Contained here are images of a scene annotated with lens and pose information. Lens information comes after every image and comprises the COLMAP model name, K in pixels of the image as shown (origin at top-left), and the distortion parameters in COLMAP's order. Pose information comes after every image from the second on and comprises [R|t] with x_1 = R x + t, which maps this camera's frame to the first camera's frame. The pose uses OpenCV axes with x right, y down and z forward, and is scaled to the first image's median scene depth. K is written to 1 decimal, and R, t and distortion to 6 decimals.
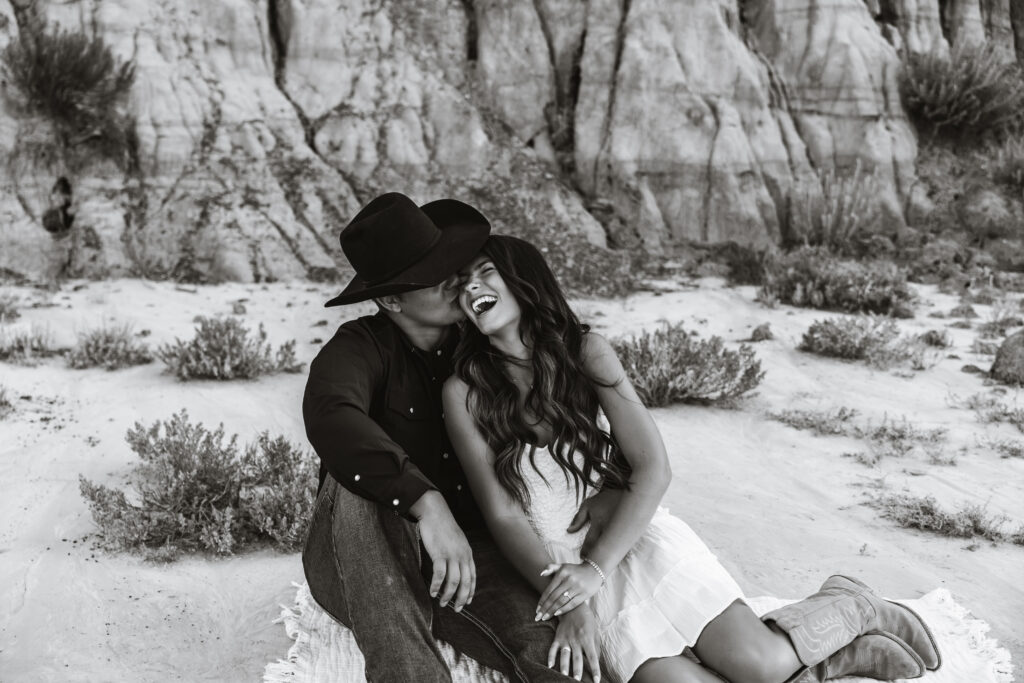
lens RADIAL K [[1417.2, 0, 509.4], [0, 1417.2, 341.5], [0, 0, 1]] dist [0.017905, 0.040724]
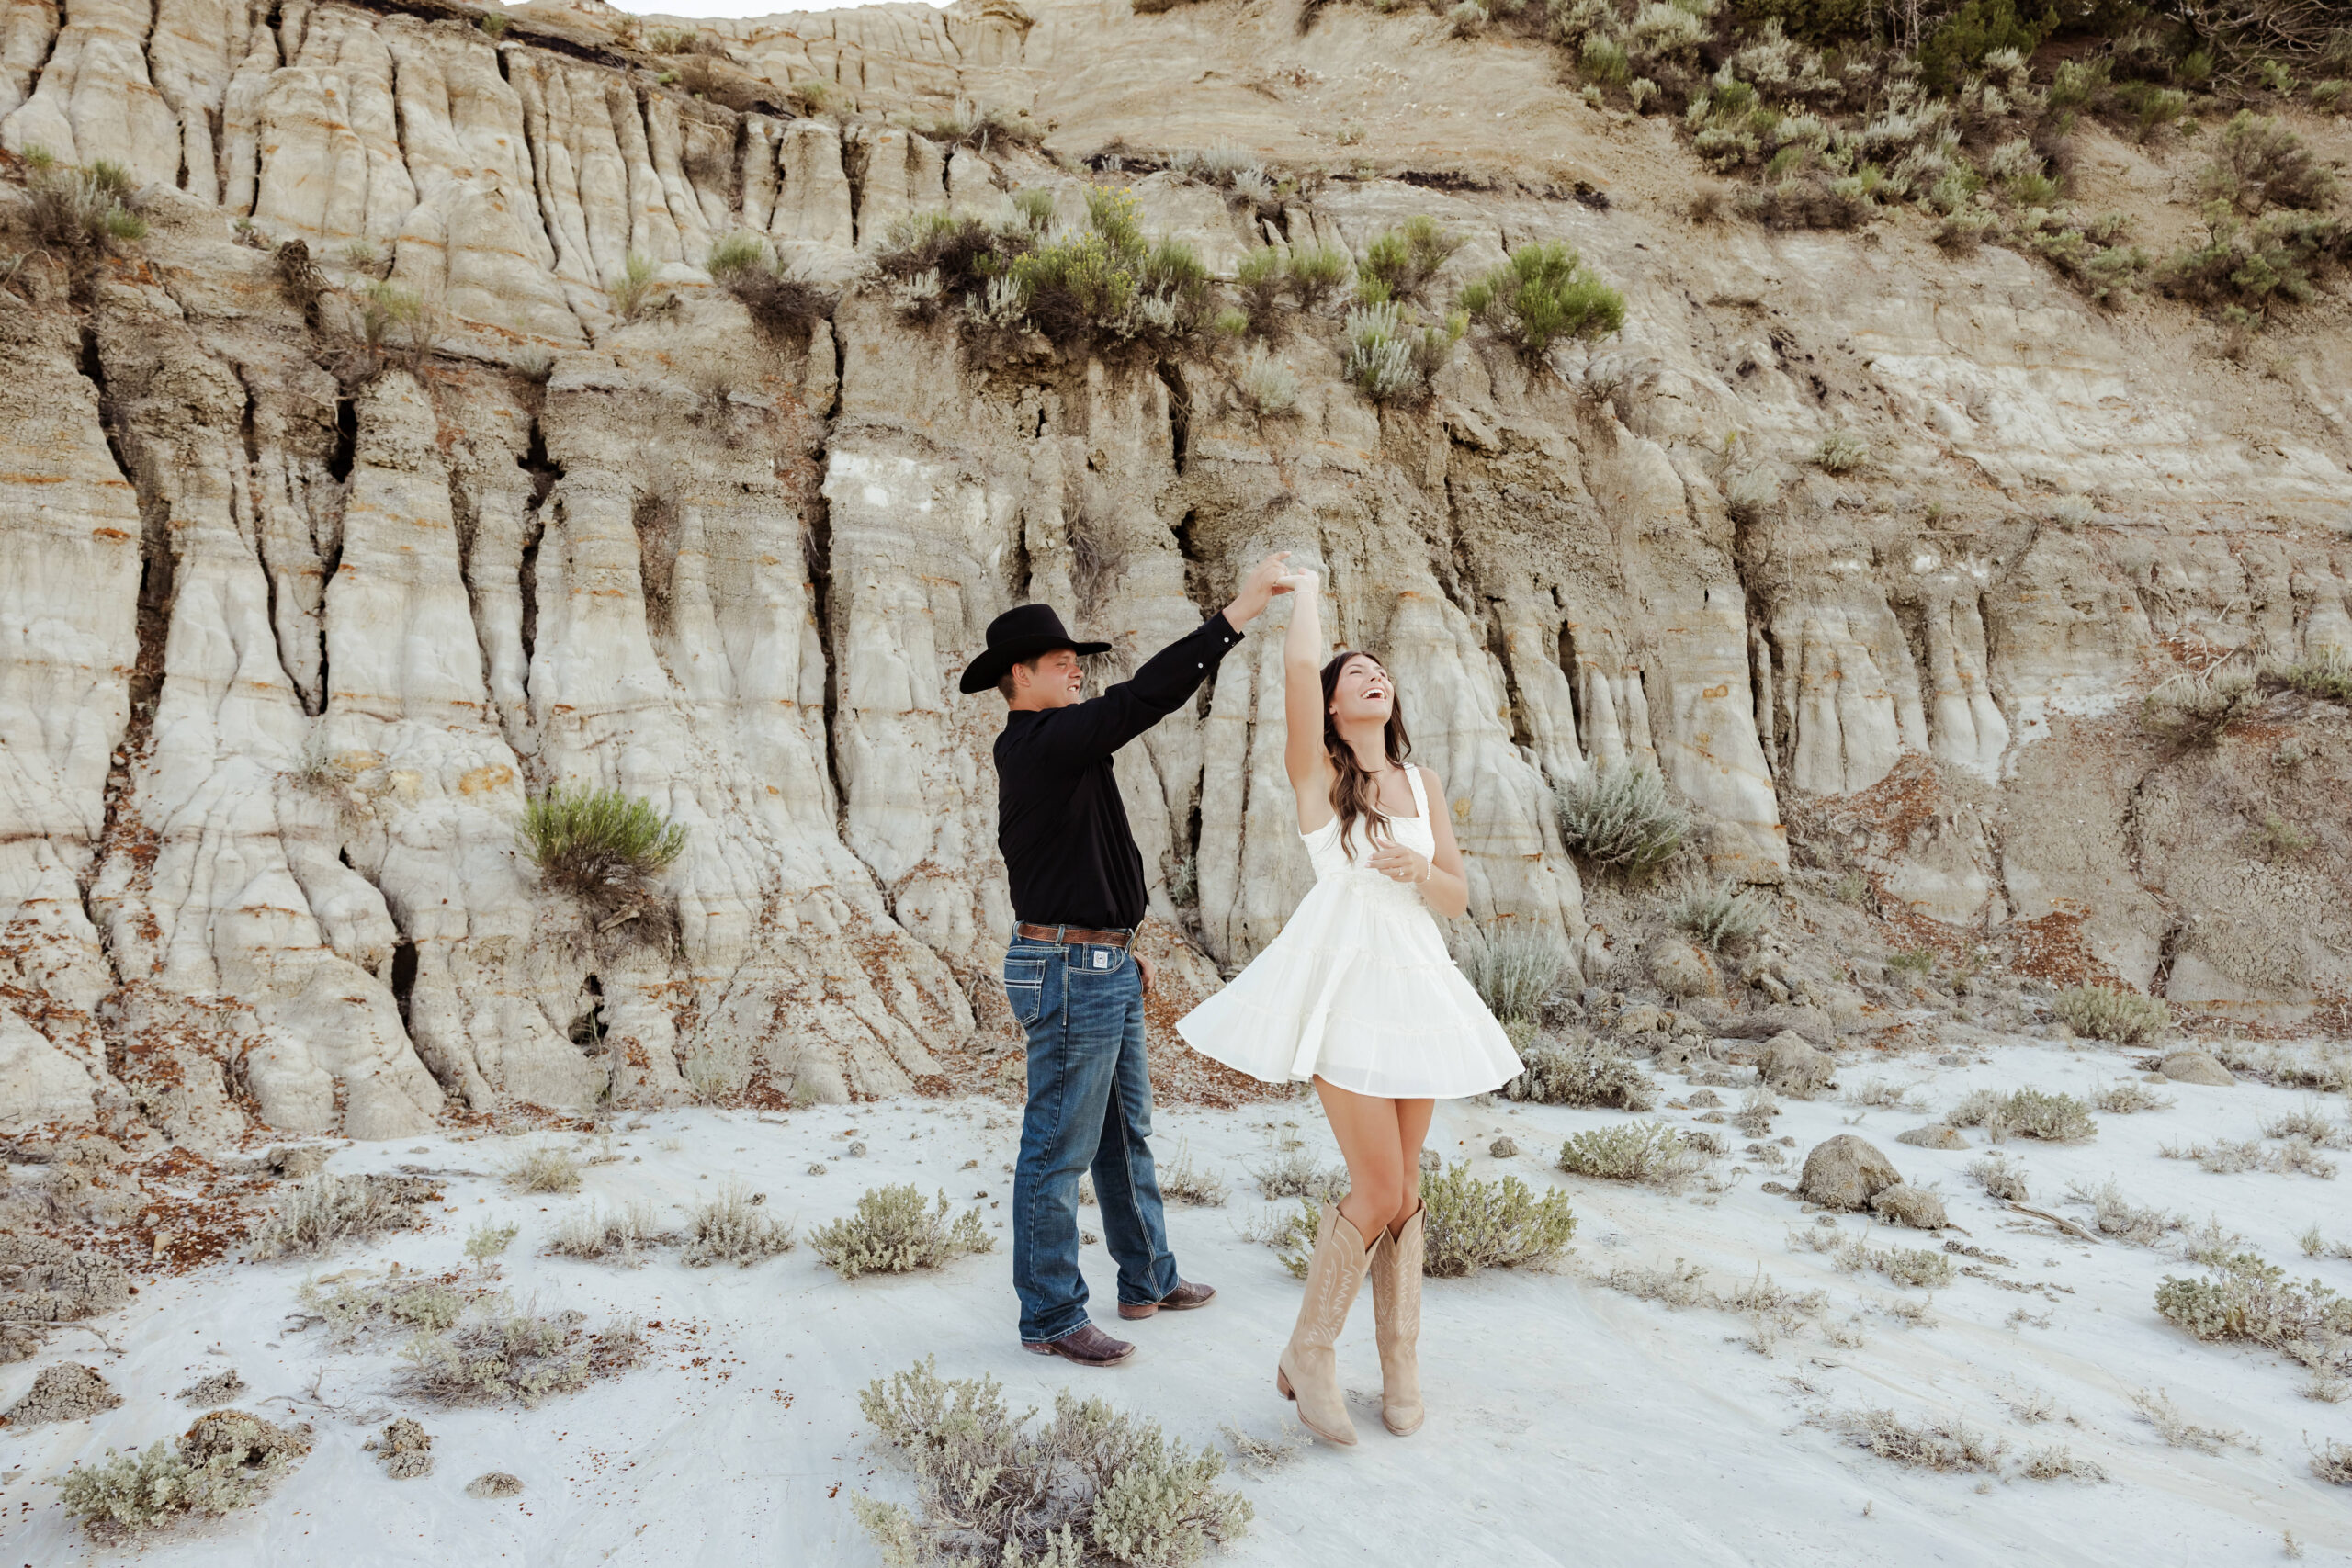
lens RADIAL K [[1650.1, 0, 1186.7], [0, 1650.1, 774.2], [0, 0, 1]] dist [0.023555, -0.011682]
pose [[0.989944, -0.018560, 0.140236, -0.105804], [0.042854, 0.984118, -0.172265, -0.048198], [-0.134812, 0.176542, 0.975017, 0.039289]]
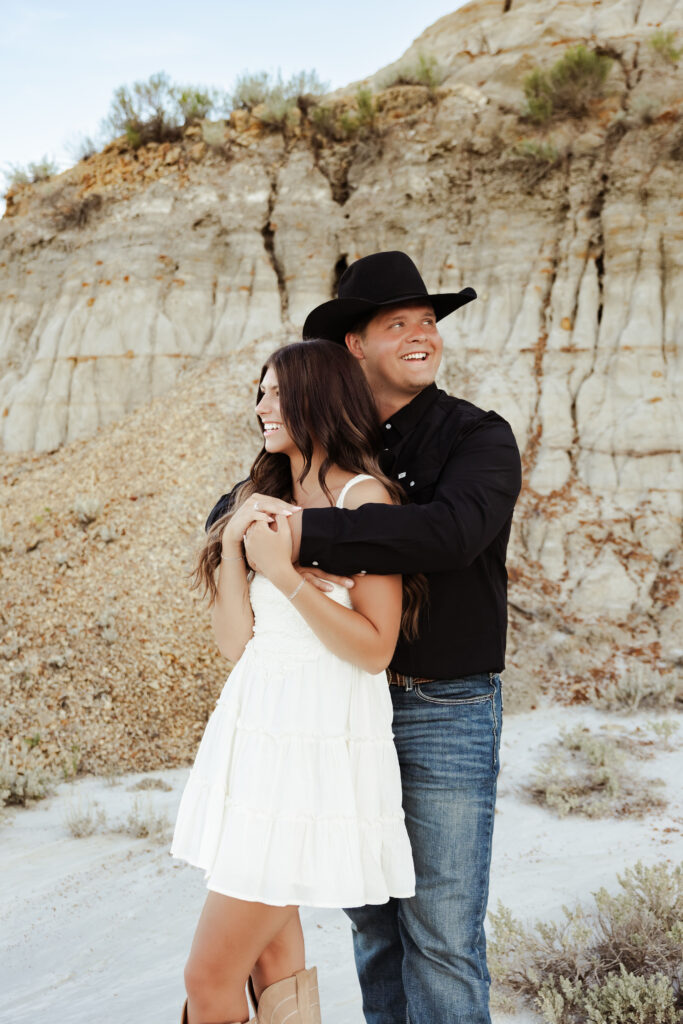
lens RADIAL K [[1247.8, 0, 277.0], [0, 1247.8, 447.7], [0, 0, 1]] dist [-0.001215, 0.013032]
pose [[0.444677, -0.017664, -0.895517, 0.213760], [-0.113078, 0.990699, -0.075692, -0.069406], [0.888524, 0.134922, 0.438544, 0.161168]]
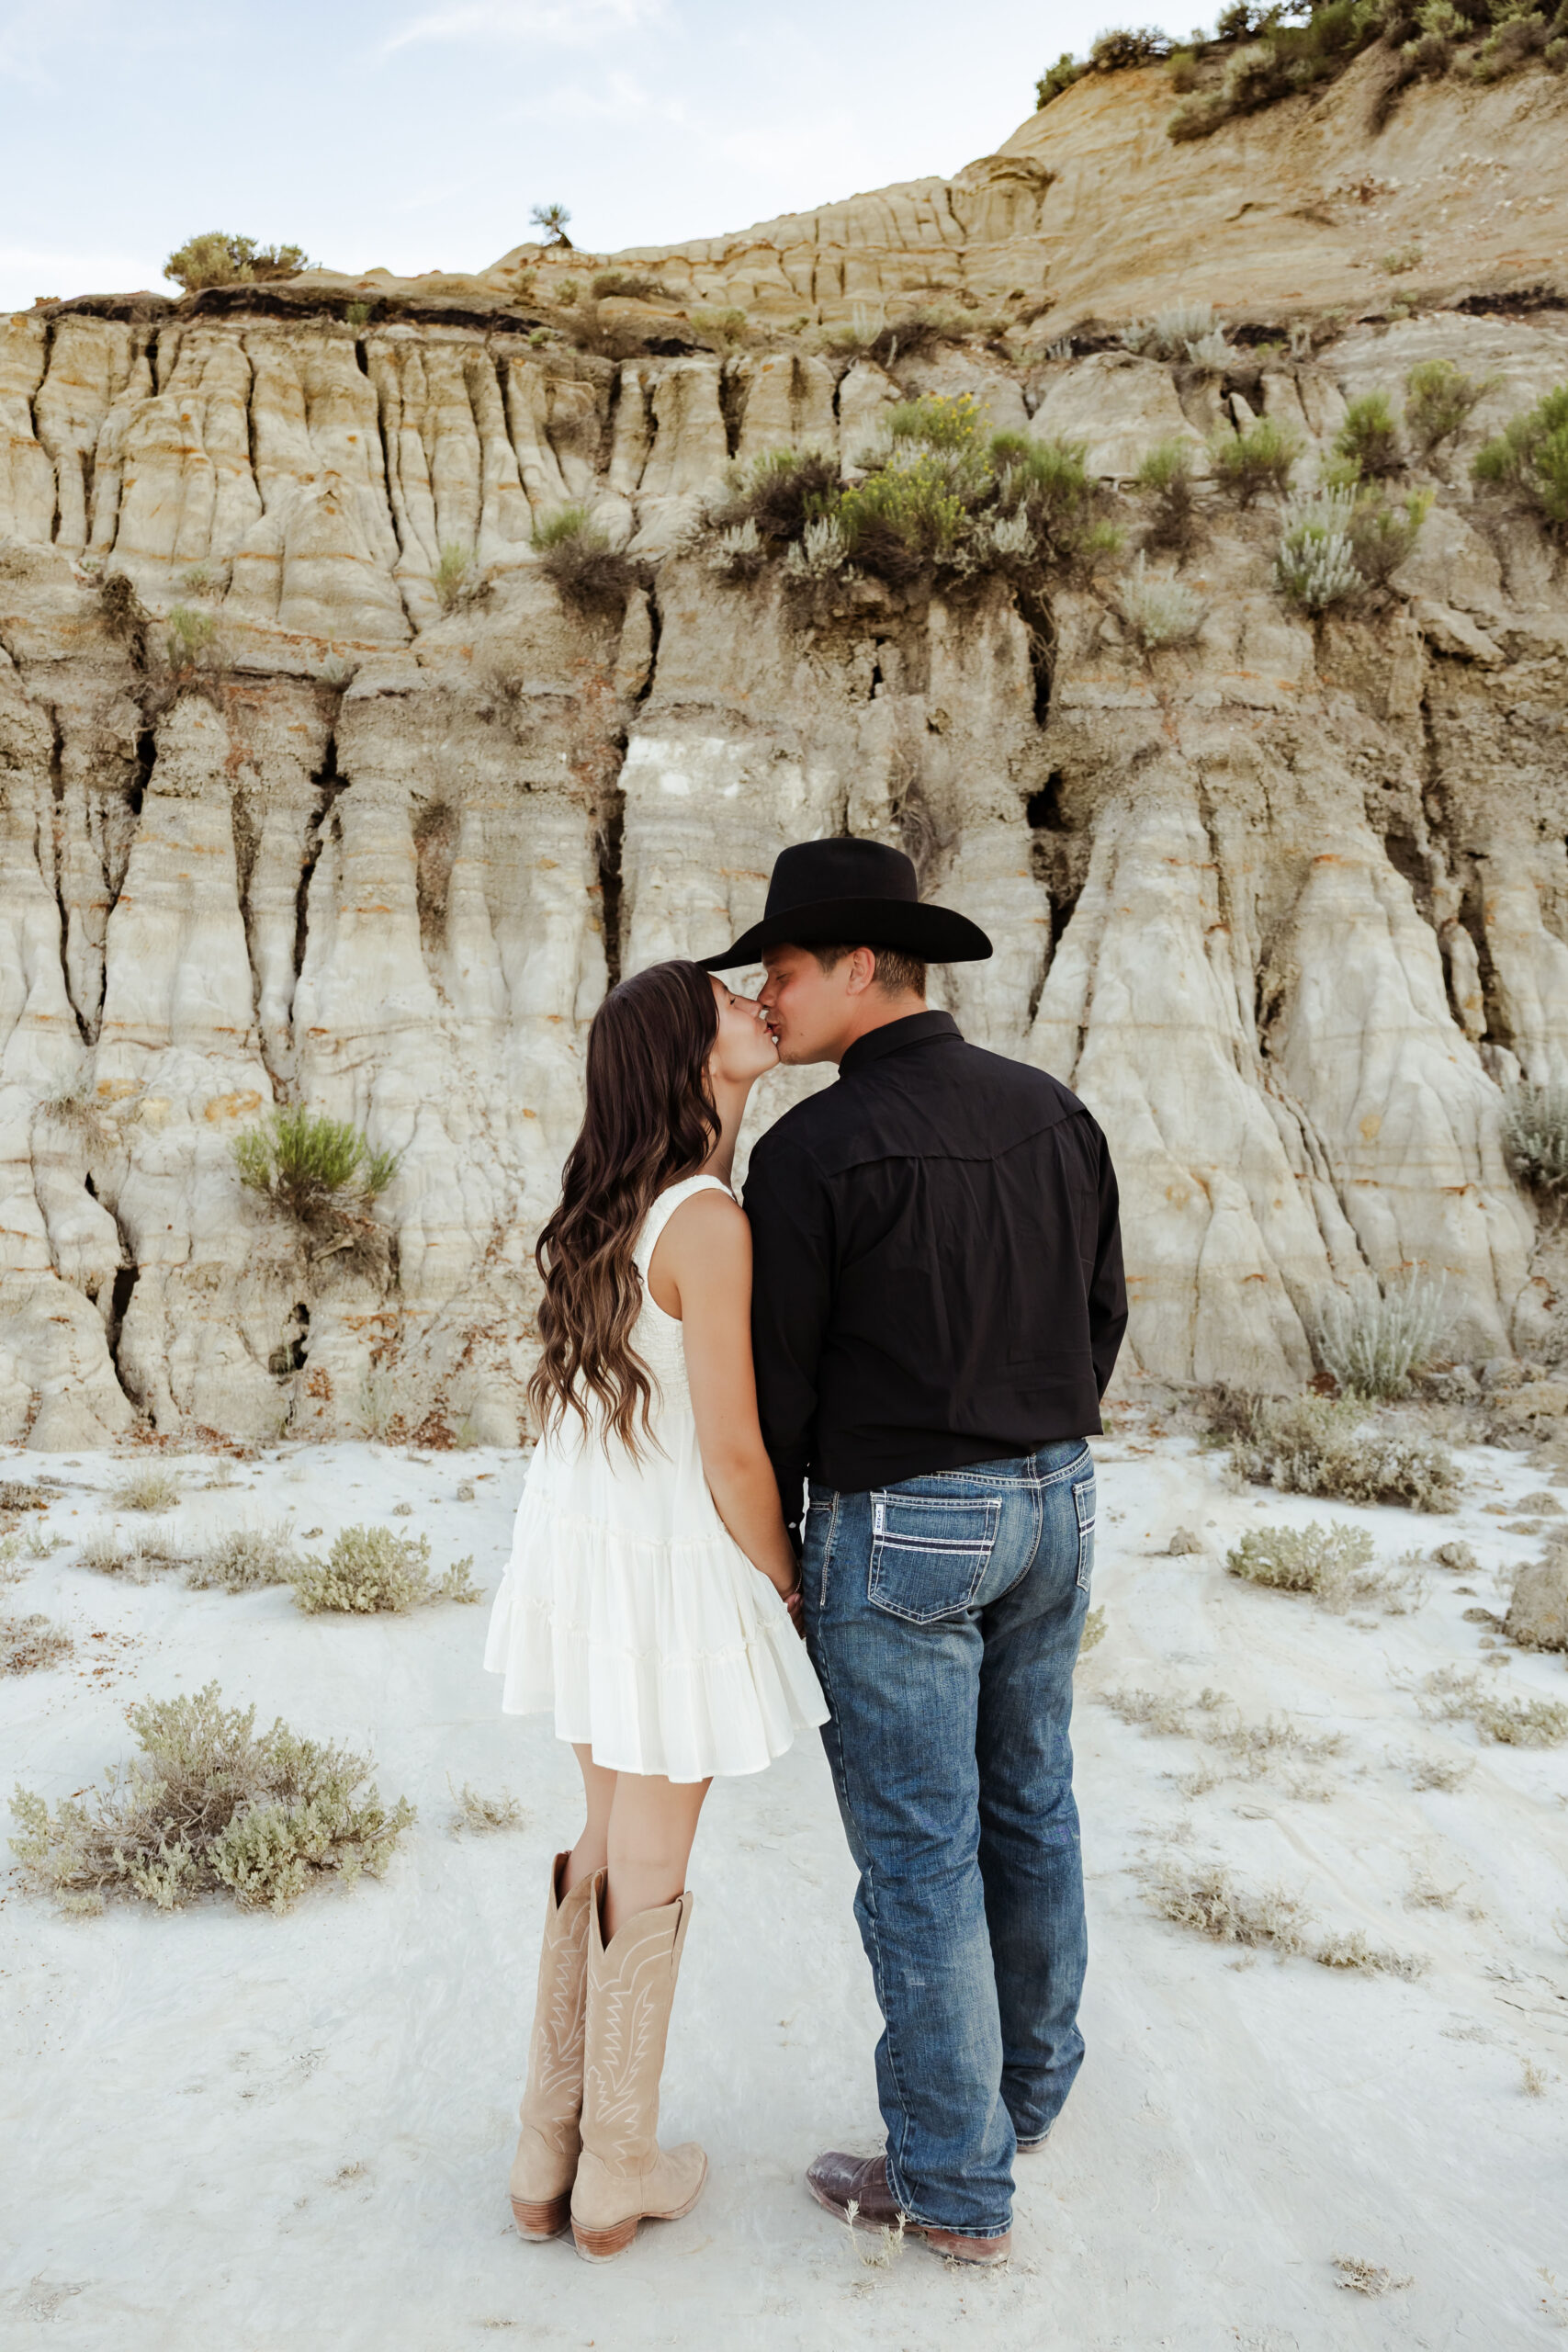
lens RADIAL K [[1966.7, 0, 671.7], [0, 1966.7, 1161.0], [0, 0, 1]] dist [-0.030009, 0.038338]
pose [[0.970142, -0.022588, -0.241484, 0.132713], [-0.011122, 0.990464, -0.137326, -0.043142], [0.242283, 0.135911, 0.960639, 0.005975]]
